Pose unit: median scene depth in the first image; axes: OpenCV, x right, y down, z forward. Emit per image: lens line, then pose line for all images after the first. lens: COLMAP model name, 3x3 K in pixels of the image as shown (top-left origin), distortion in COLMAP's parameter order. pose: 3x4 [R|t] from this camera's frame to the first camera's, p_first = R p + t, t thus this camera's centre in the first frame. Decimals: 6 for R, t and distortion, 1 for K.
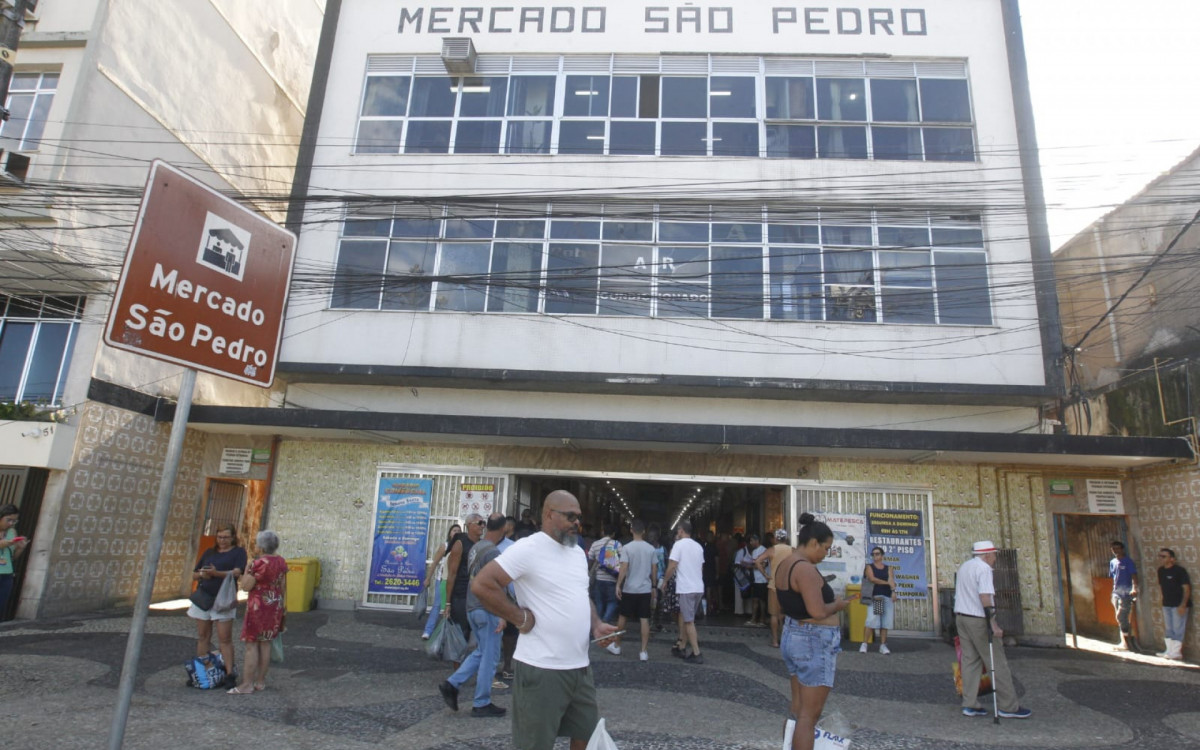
lens RADIAL K [[711.3, 0, 590.8], [0, 711.3, 377.7], [0, 0, 1]] dist [-0.061660, 0.033825]
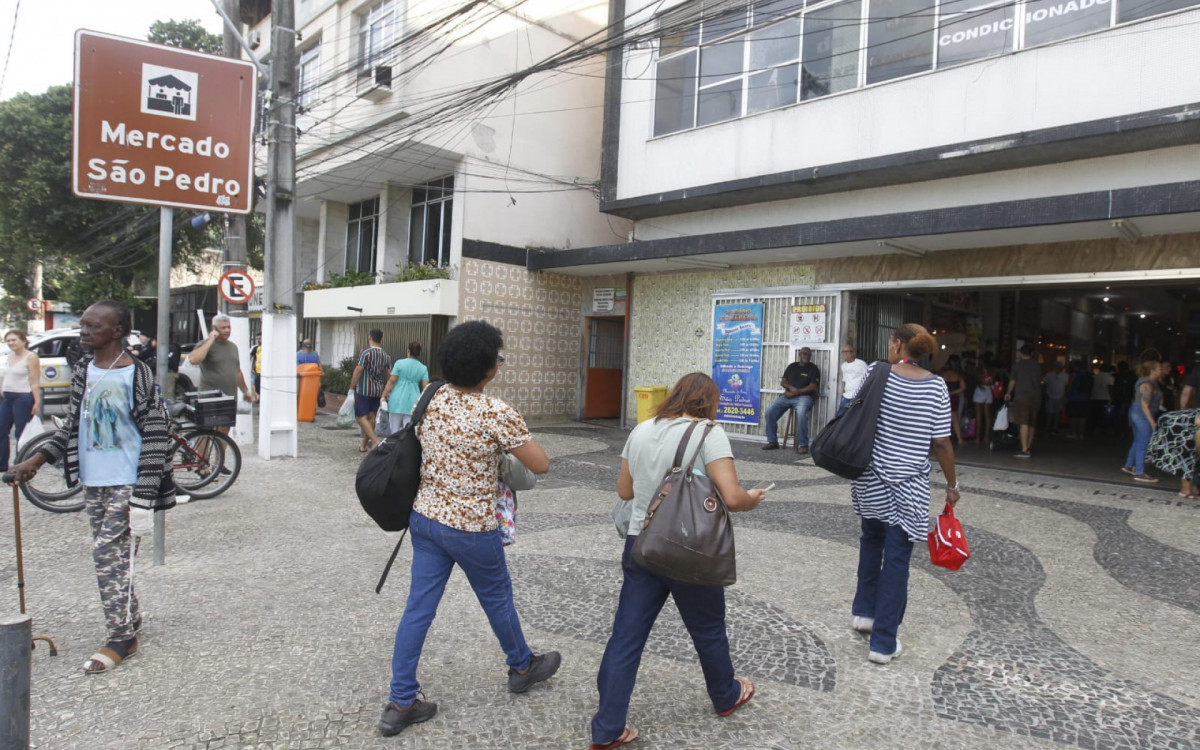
lens RADIAL K [[711.3, 0, 590.8], [0, 711.3, 377.7], [0, 0, 1]] dist [-0.061660, 0.033825]
pose [[0.750985, 0.001599, -0.660317, 0.244704], [0.144411, 0.975392, 0.166601, 0.058230], [0.644335, -0.220472, 0.732274, 0.177479]]
